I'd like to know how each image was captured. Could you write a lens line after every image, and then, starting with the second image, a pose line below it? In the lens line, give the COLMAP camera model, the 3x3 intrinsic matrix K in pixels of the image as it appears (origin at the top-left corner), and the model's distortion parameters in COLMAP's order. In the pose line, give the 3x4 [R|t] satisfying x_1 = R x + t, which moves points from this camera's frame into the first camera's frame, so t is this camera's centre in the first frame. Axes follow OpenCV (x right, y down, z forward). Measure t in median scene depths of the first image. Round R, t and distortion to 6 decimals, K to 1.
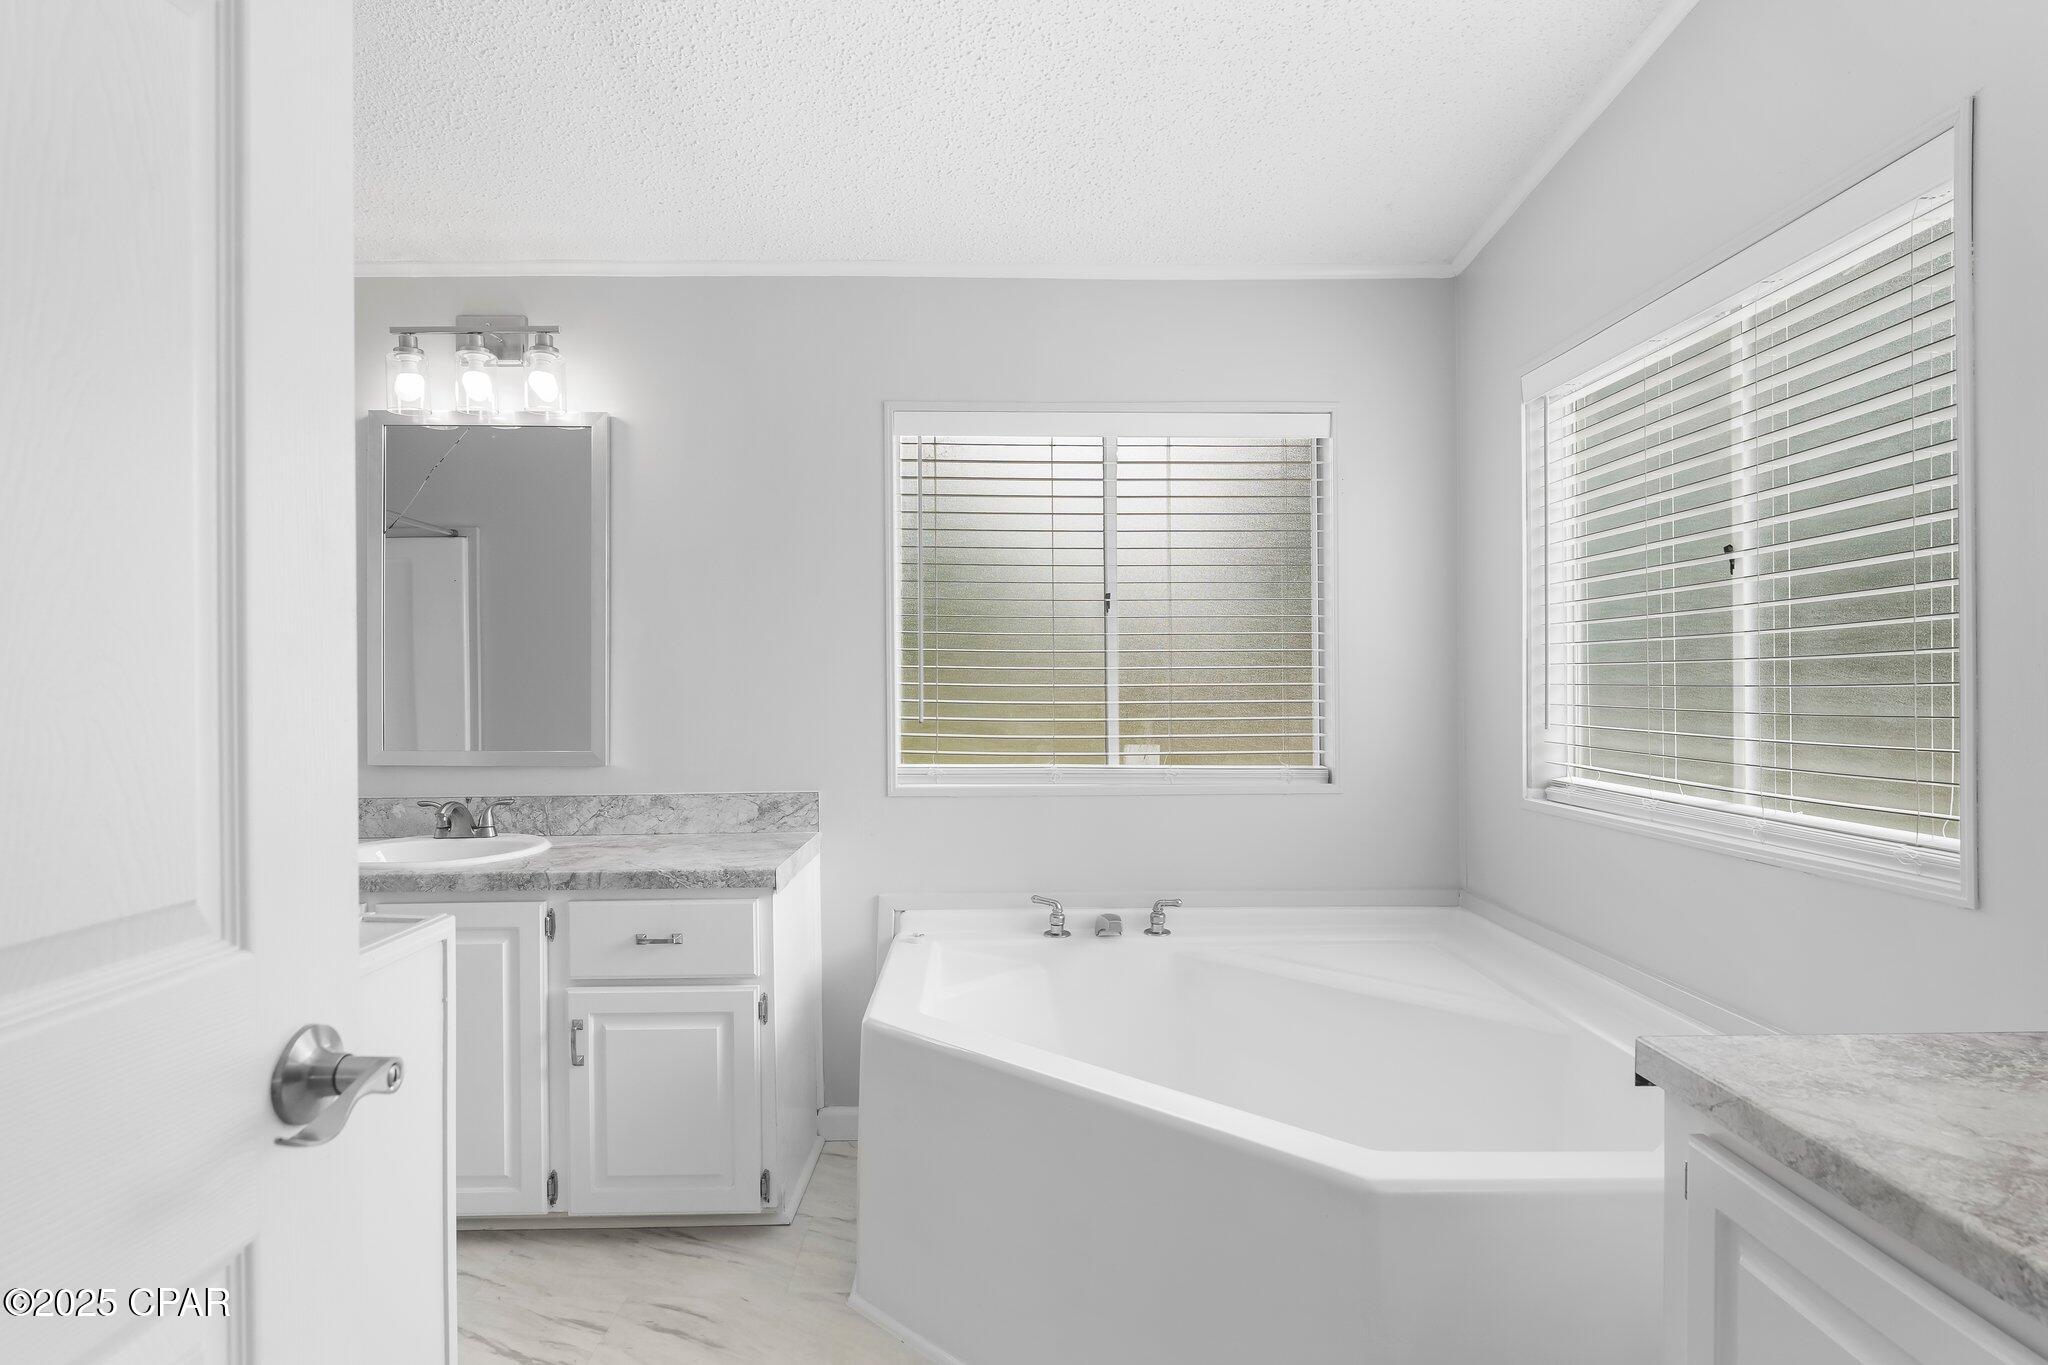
lens RADIAL K [[1091.0, 0, 1026.3], [0, 1091.0, 693.0], [0, 0, 1]] dist [0.002536, 0.000034]
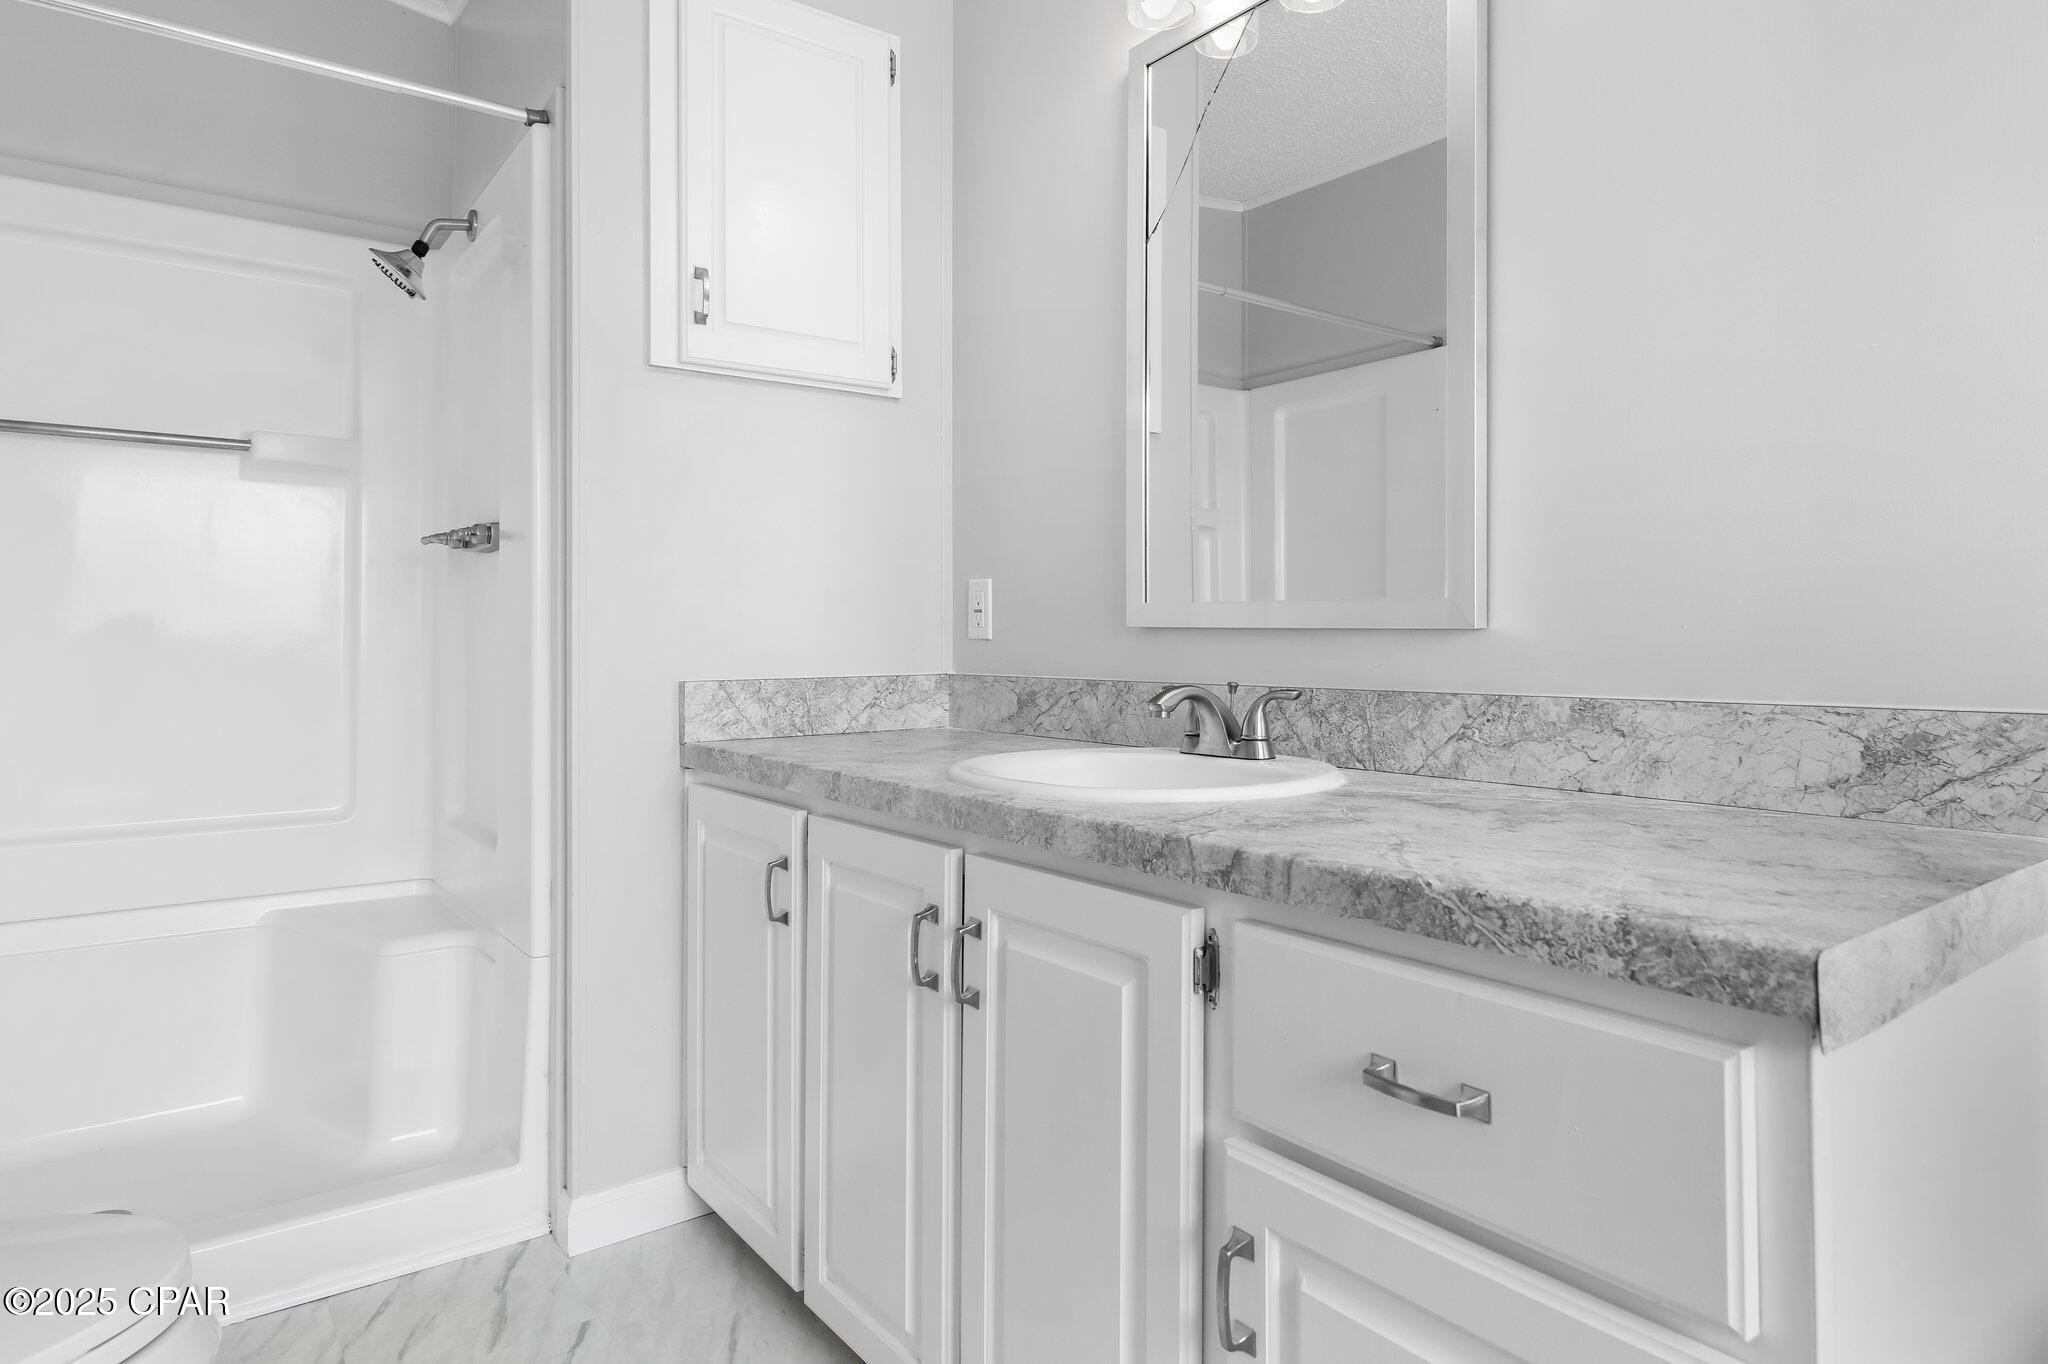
lens RADIAL K [[1195.4, 0, 1027.0], [0, 1195.4, 617.7], [0, 0, 1]] dist [0.000672, -0.001588]
pose [[0.579688, -0.007871, -0.814801, -0.093604], [-0.010695, 0.999794, -0.017267, 0.077508], [0.814768, 0.018724, 0.579484, 0.595020]]
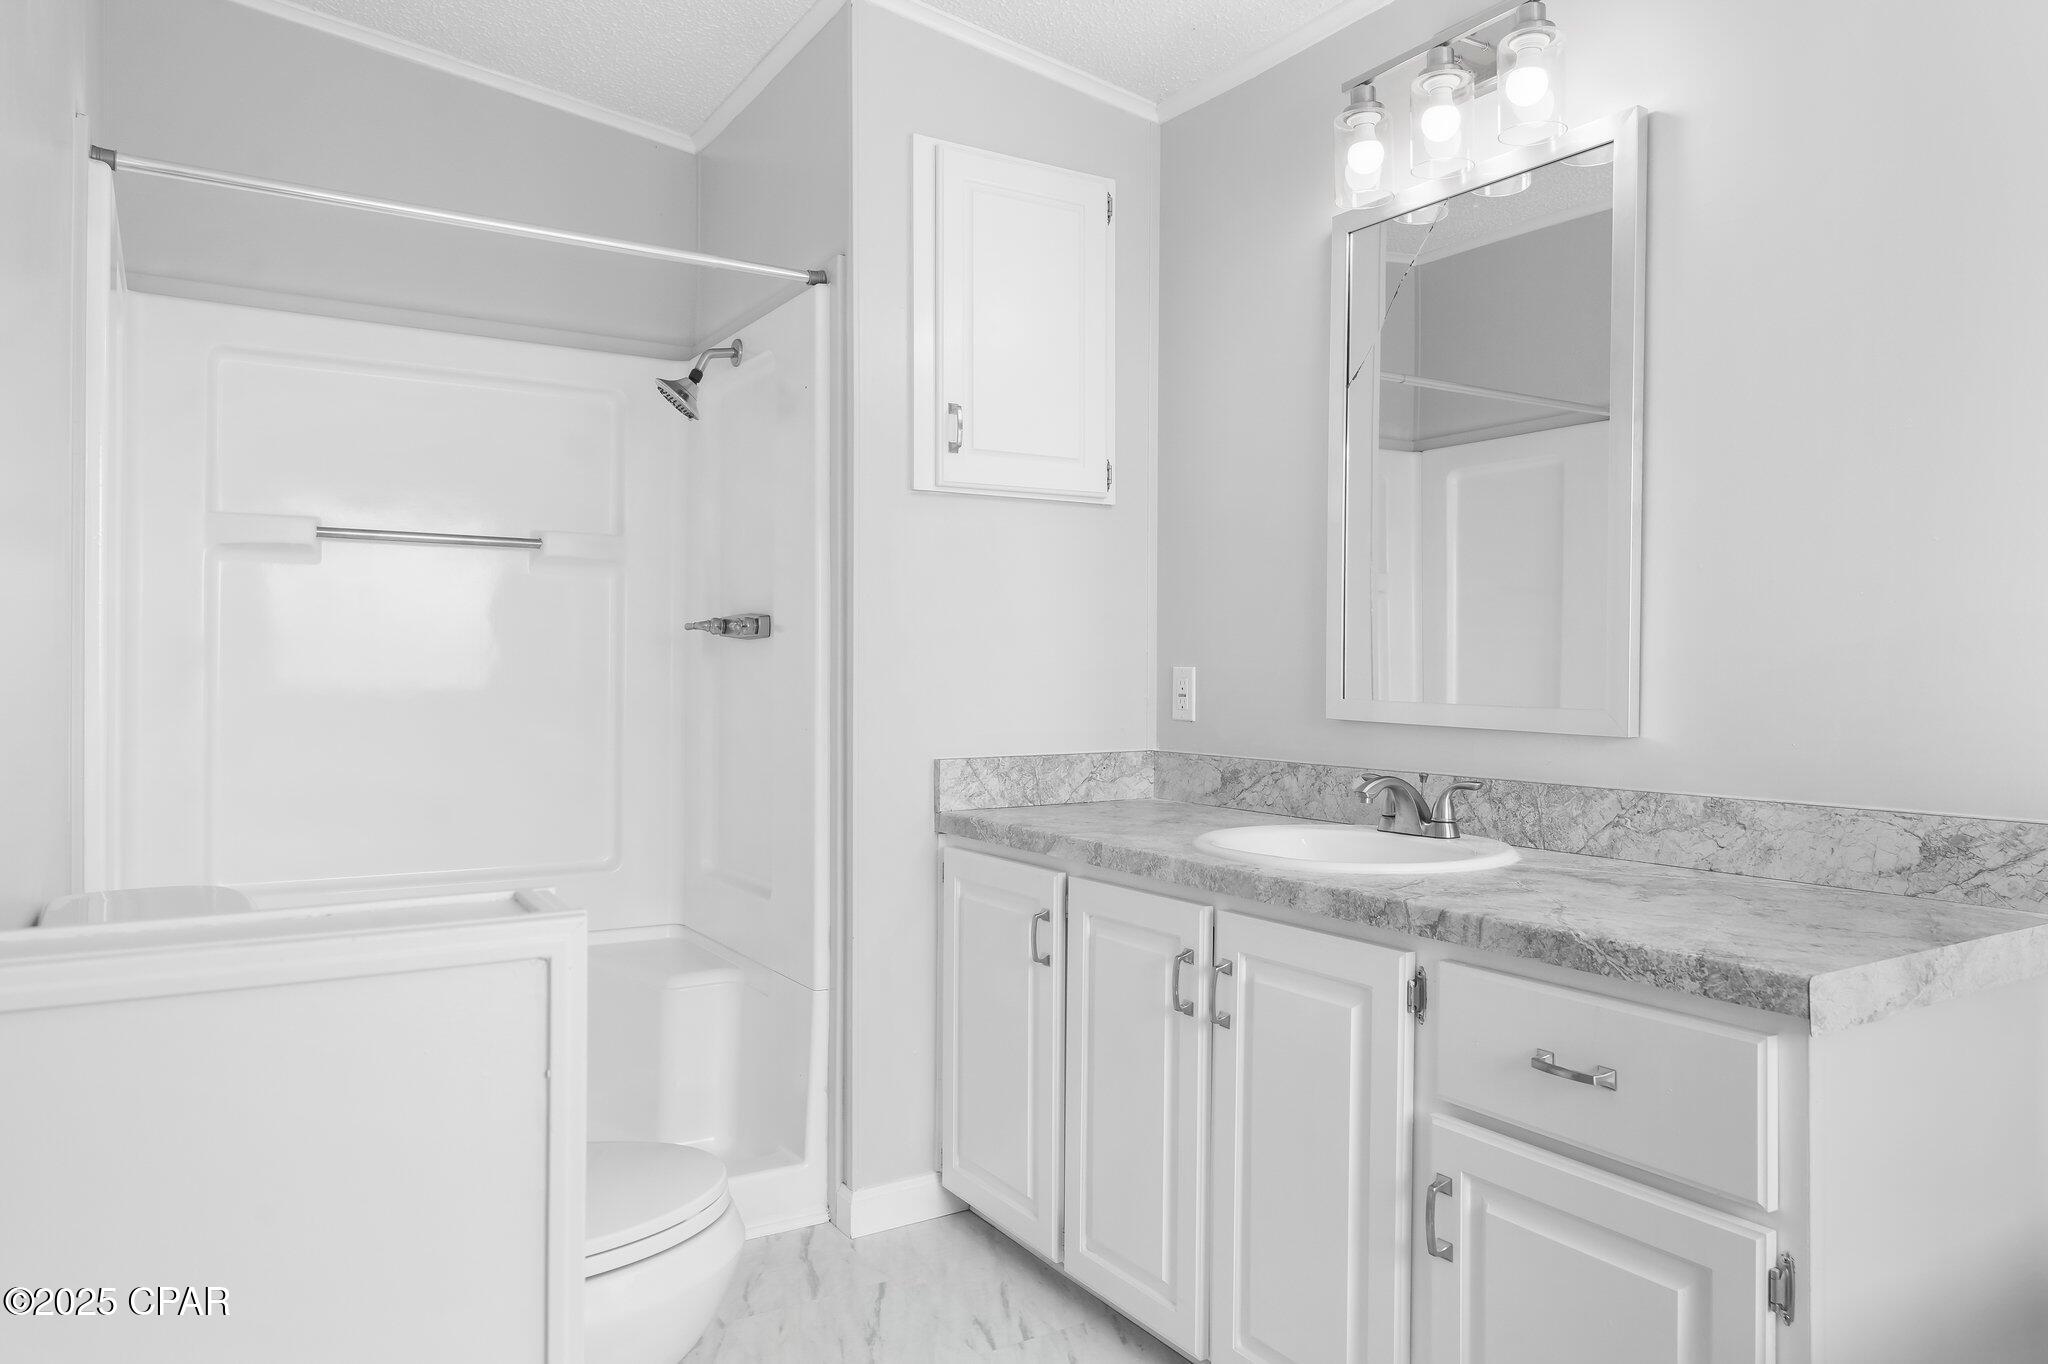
lens RADIAL K [[1377.3, 0, 1024.7], [0, 1377.3, 667.5], [0, 0, 1]] dist [0.002029, -0.001368]
pose [[0.510946, 0.009513, -0.859560, 0.069247], [-0.017234, 0.999851, 0.000821, 0.037830], [0.859440, 0.014395, 0.511034, 0.393234]]
